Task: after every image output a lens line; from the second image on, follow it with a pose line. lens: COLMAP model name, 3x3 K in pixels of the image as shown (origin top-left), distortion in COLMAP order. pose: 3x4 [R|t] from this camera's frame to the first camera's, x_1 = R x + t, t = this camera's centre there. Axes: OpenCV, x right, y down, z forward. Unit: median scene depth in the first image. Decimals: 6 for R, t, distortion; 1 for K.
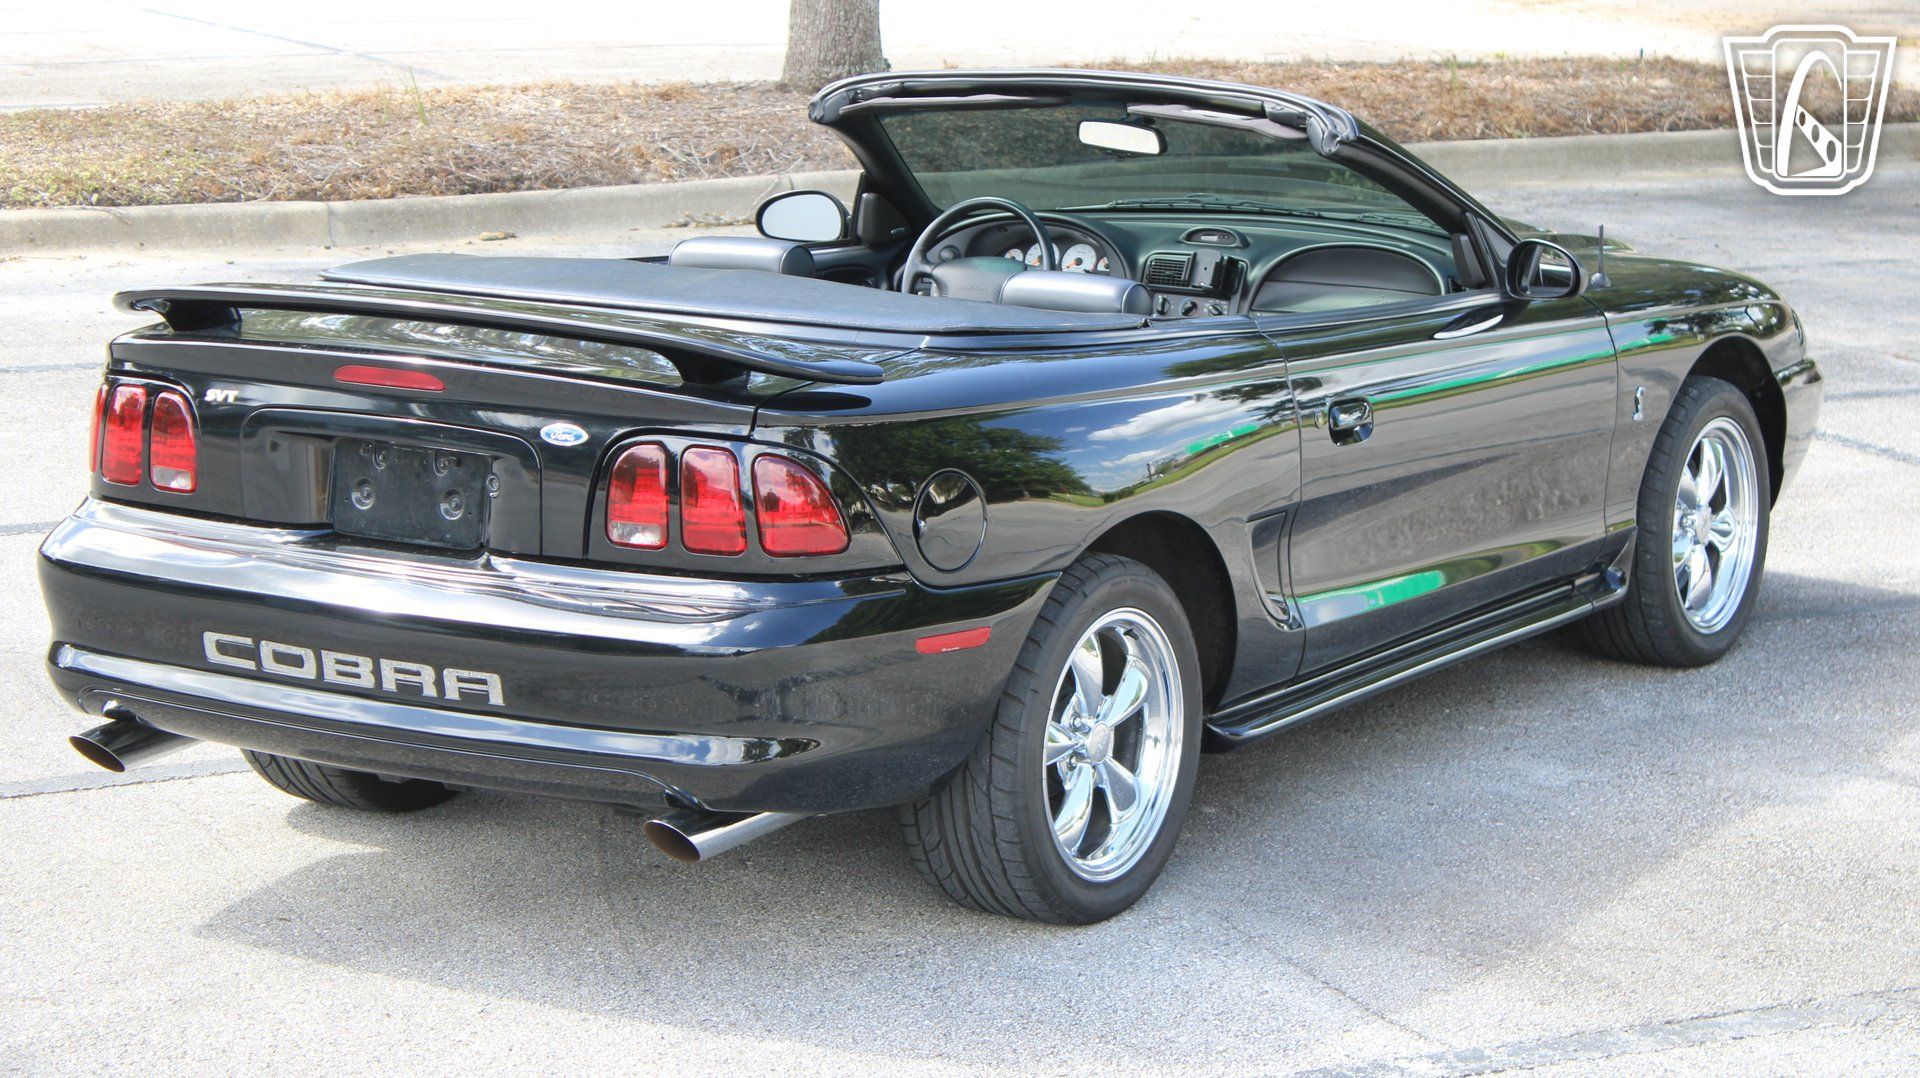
lens RADIAL K [[4525.4, 0, 957.1], [0, 4525.4, 536.7], [0, 0, 1]] dist [0.121478, 0.000000]
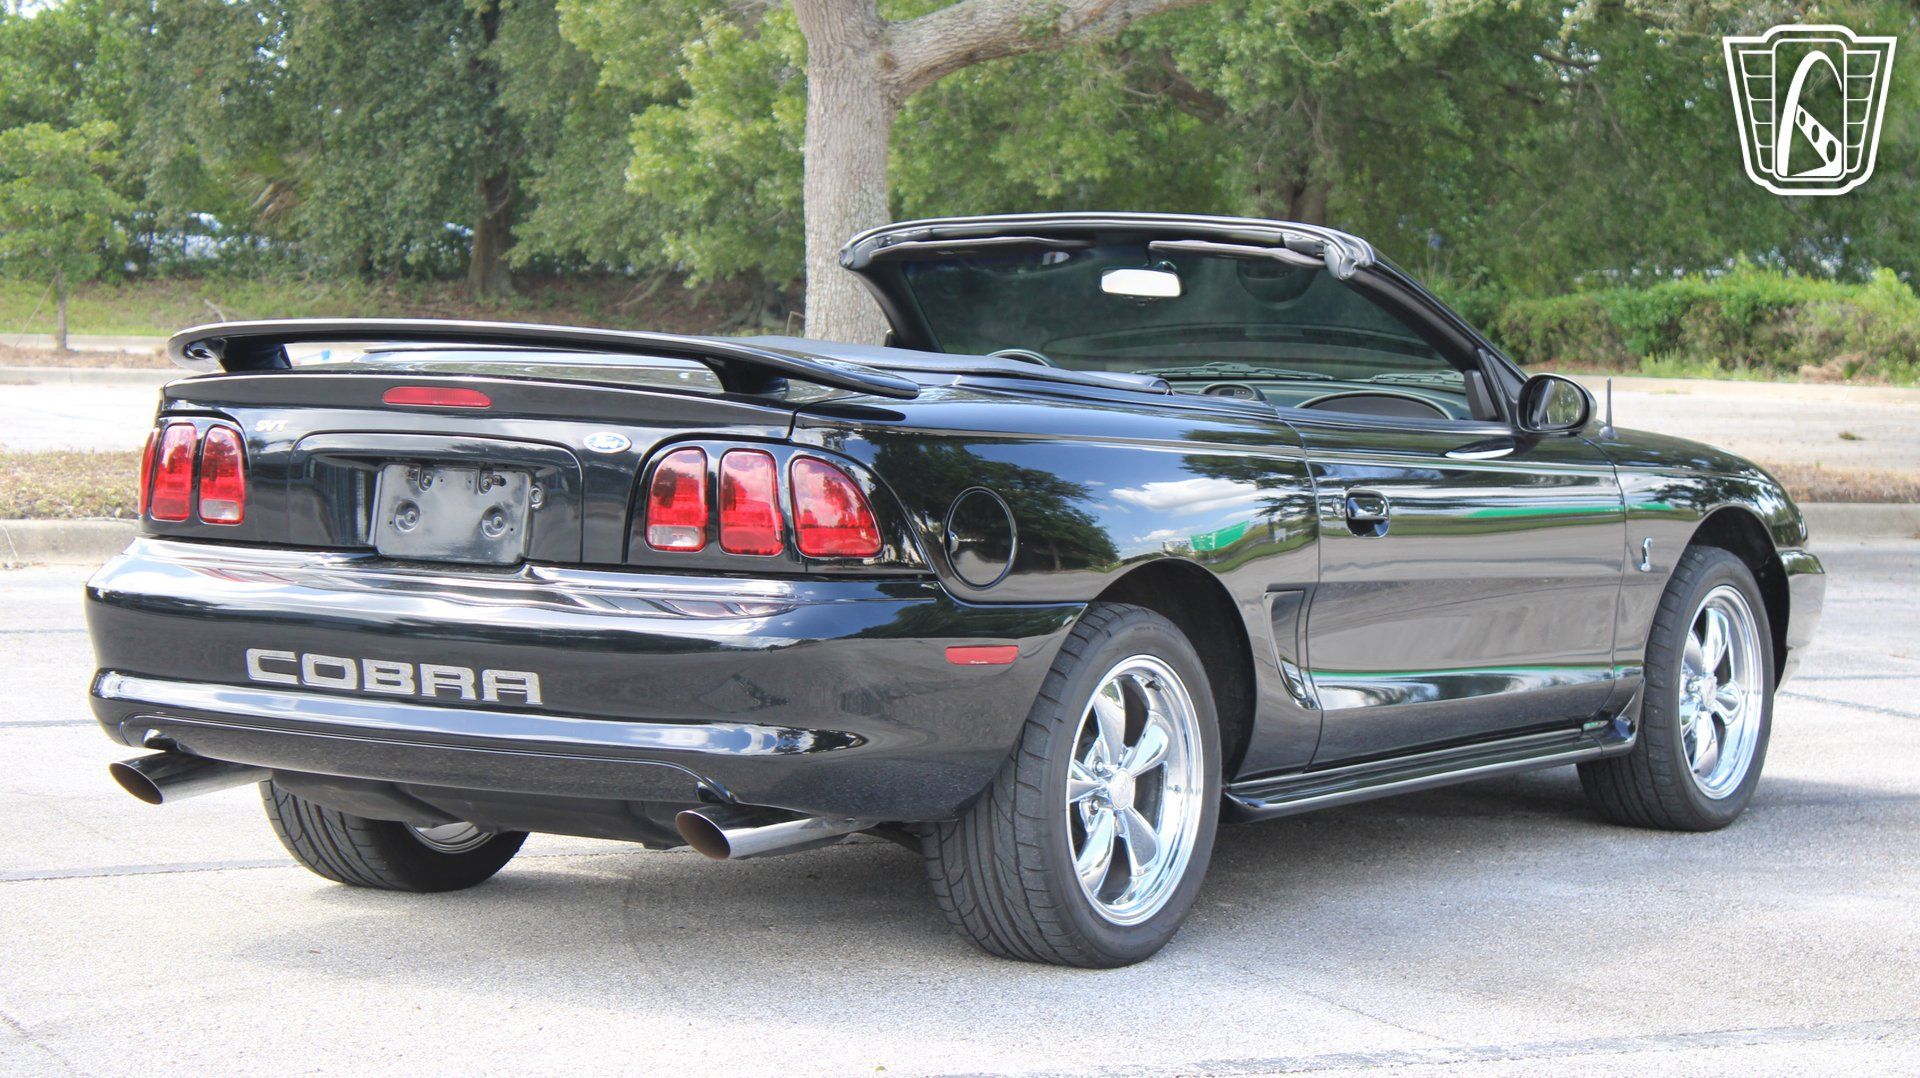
lens RADIAL K [[4525.4, 0, 962.7], [0, 4525.4, 535.1], [0, 0, 1]] dist [0.121478, 0.000000]
pose [[0.999870, 0.015896, 0.002516, -0.007675], [-0.015473, 0.992471, -0.121497, 0.113729], [-0.004428, 0.121443, 0.992589, -0.017331]]
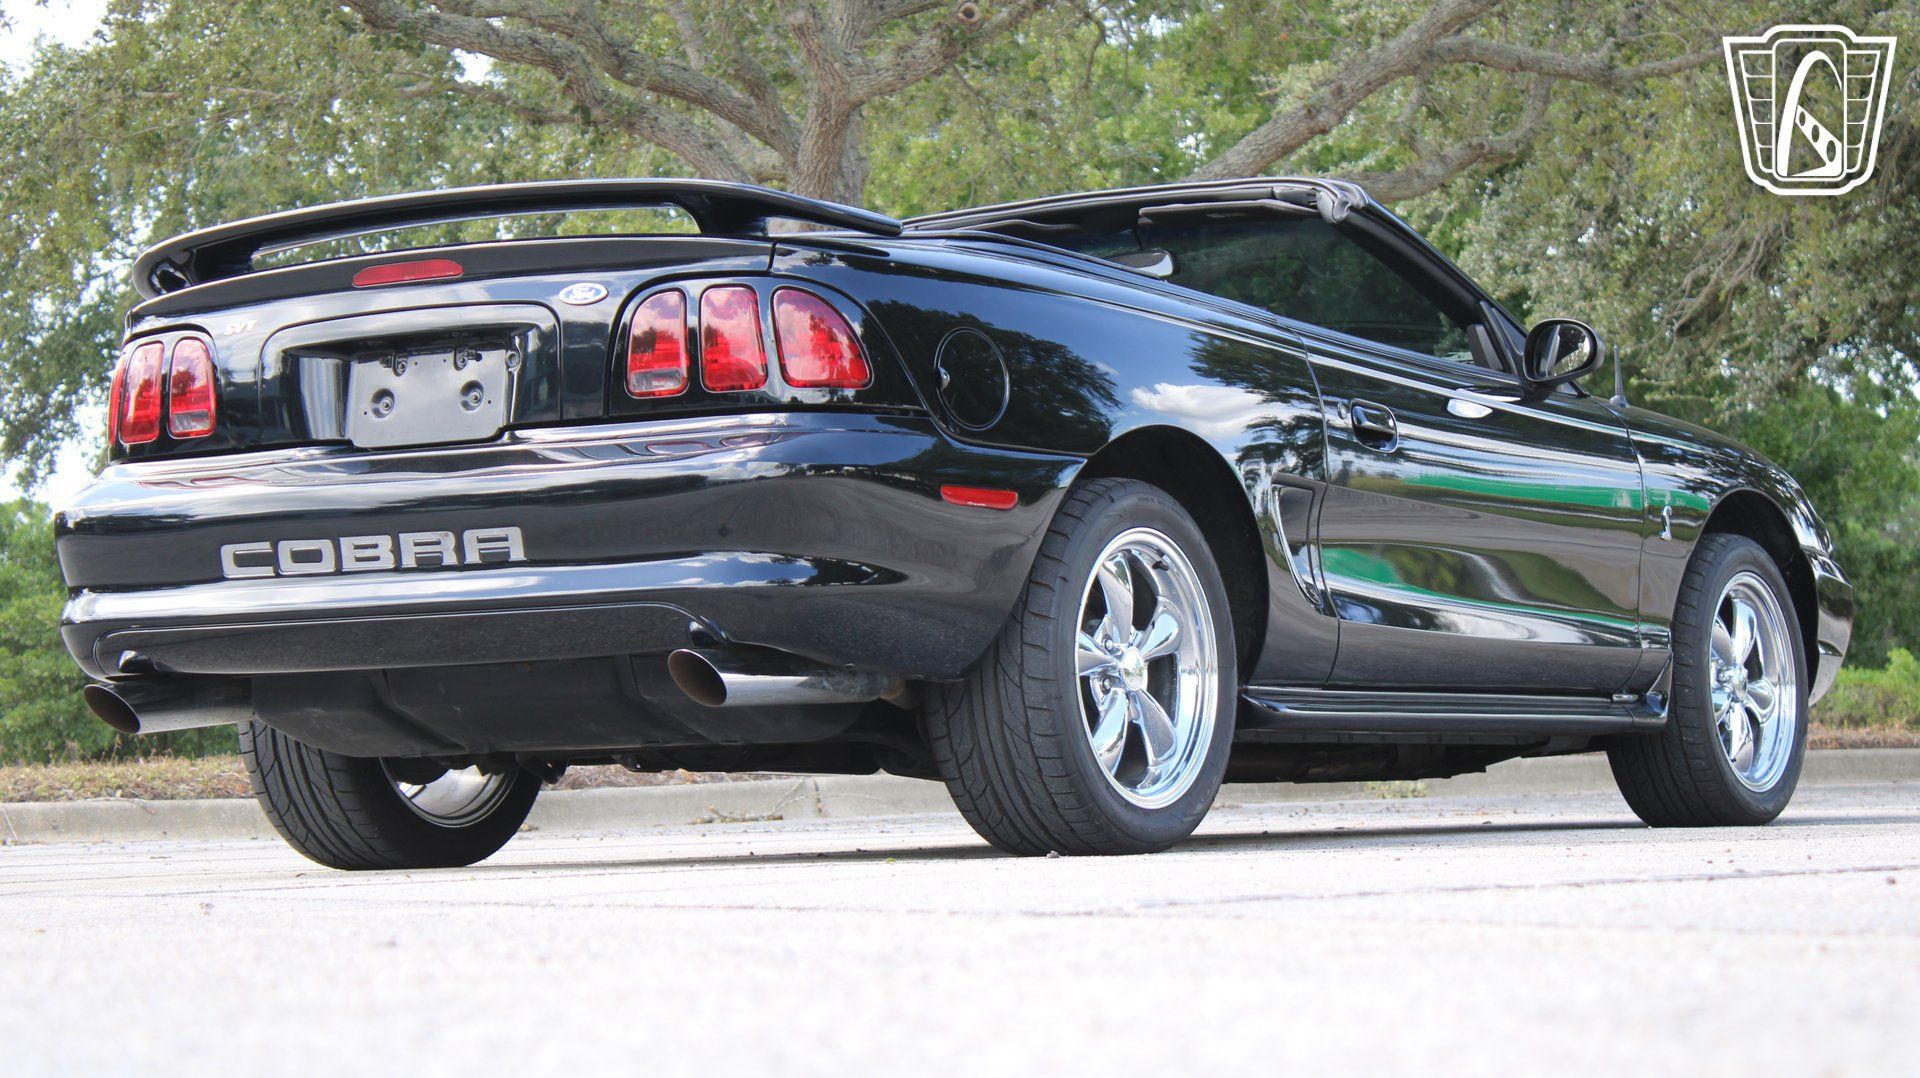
lens RADIAL K [[4525.4, 0, 961.3], [0, 4525.4, 531.4], [0, 0, 1]] dist [0.121478, 0.000000]
pose [[0.999512, -0.031224, -0.001257, -0.003546], [0.030034, 0.970944, -0.237416, 0.249777], [0.008633, 0.237263, 0.971407, 0.039904]]
